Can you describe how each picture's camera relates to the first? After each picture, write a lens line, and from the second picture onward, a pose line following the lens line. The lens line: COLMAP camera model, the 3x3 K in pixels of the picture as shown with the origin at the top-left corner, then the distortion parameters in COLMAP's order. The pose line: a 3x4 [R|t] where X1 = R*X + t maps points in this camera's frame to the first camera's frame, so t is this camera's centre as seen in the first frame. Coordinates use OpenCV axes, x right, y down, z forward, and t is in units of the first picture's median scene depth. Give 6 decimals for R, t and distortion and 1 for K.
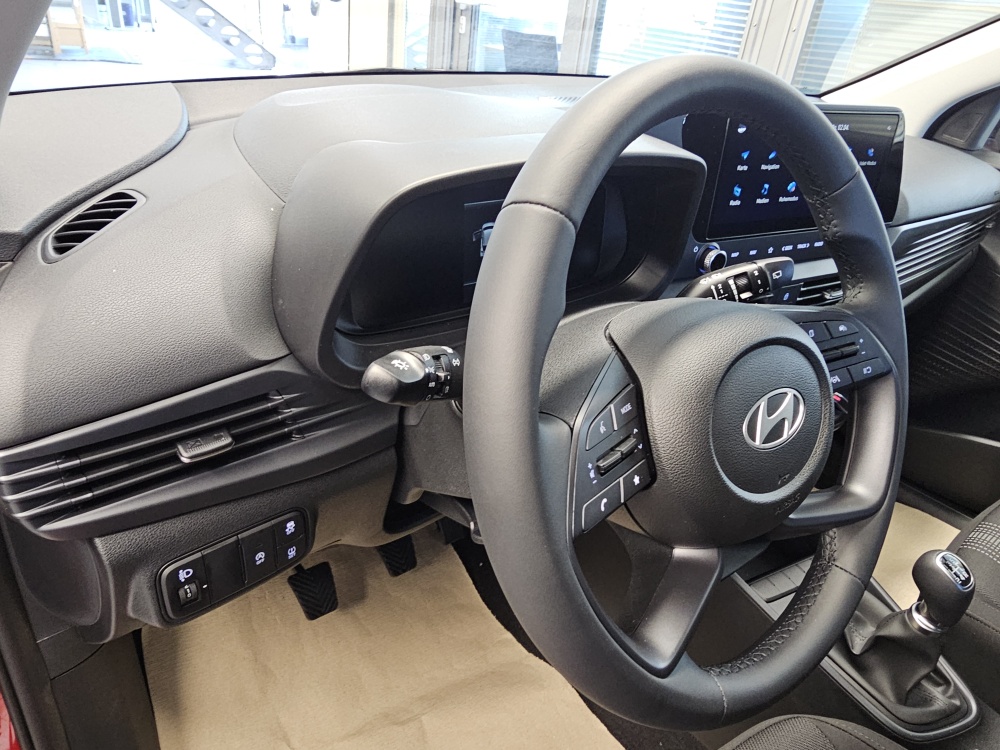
lens RADIAL K [[682.5, 0, 497.4], [0, 682.5, 383.3], [0, 0, 1]] dist [-0.001644, -0.002952]
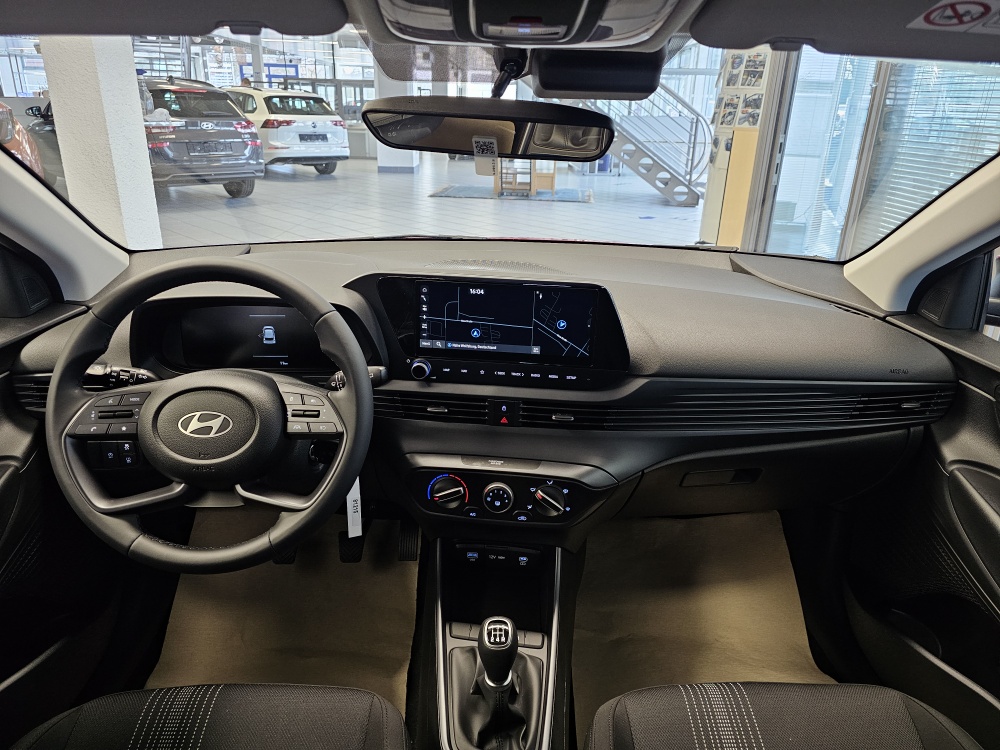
lens RADIAL K [[665.8, 0, 499.6], [0, 665.8, 361.4], [0, 0, 1]] dist [0.094691, -0.107503]
pose [[0.801113, 0.137468, -0.582512, 1.625772], [-0.248577, 0.961774, -0.114890, -0.085045], [0.544452, 0.236839, 0.804661, -0.145462]]
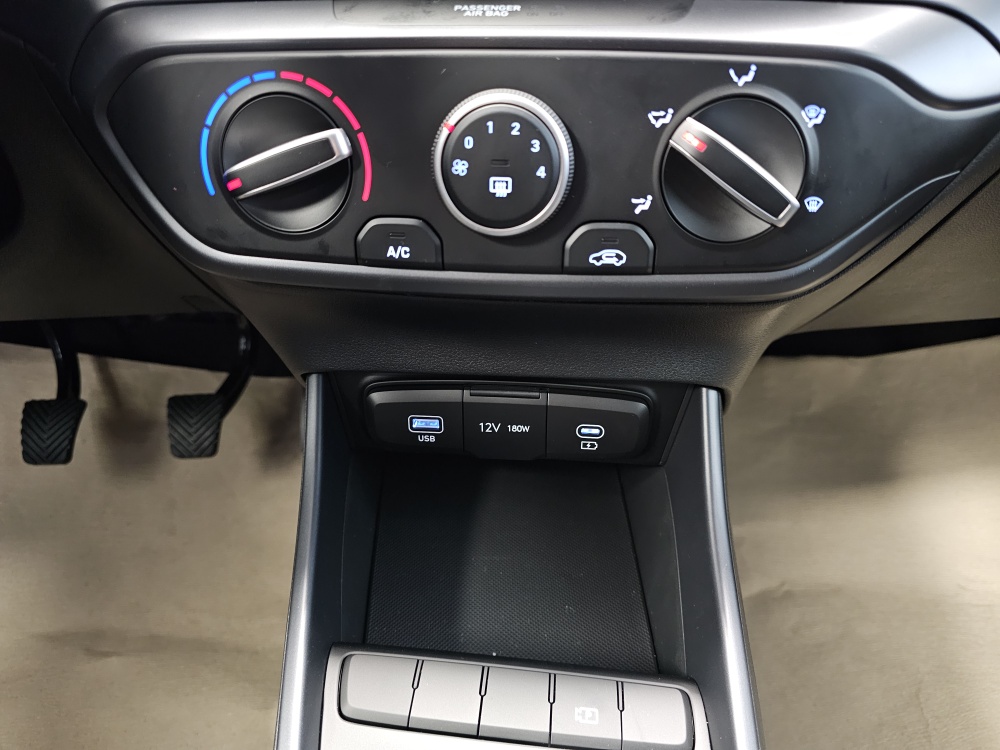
lens RADIAL K [[694.3, 0, 500.1], [0, 694.3, 374.3], [0, 0, 1]] dist [-0.004133, -0.003882]
pose [[0.804339, 0.211246, -0.555350, 0.876321], [-0.217571, 0.974462, 0.055551, 0.163848], [0.552902, 0.076146, 0.829759, 1.059086]]
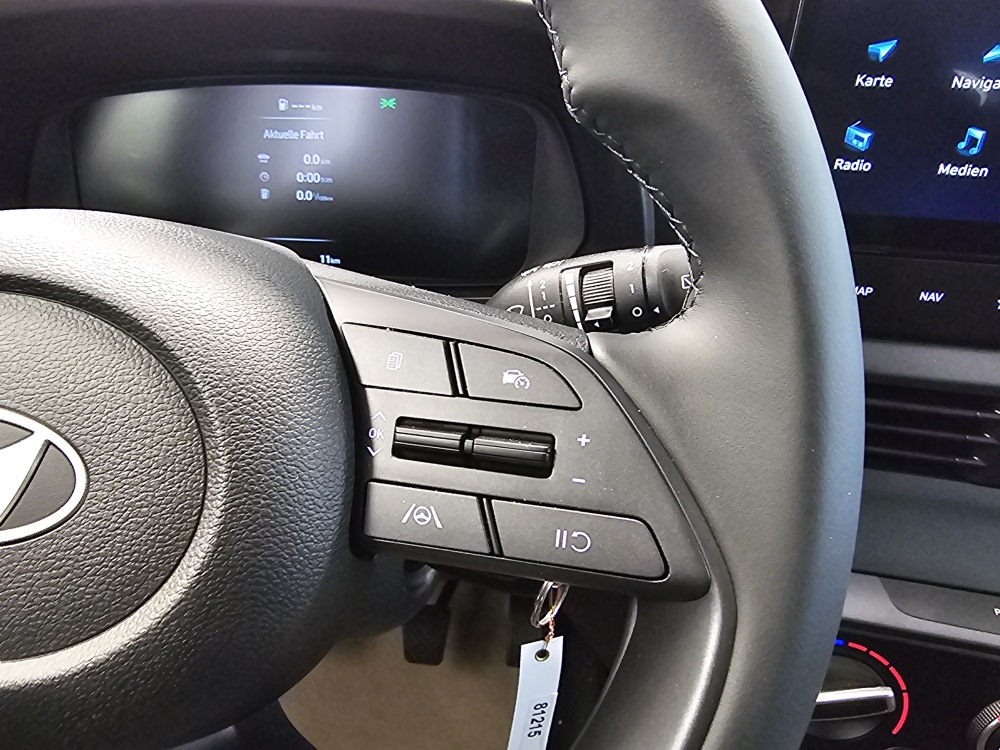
lens RADIAL K [[687.0, 0, 396.8], [0, 687.0, 379.9], [0, 0, 1]] dist [-0.001555, 0.000483]
pose [[0.675944, 0.225927, -0.701467, 0.591710], [-0.310935, 0.950409, 0.006484, -0.055476], [0.668146, 0.213728, 0.712672, 0.627602]]
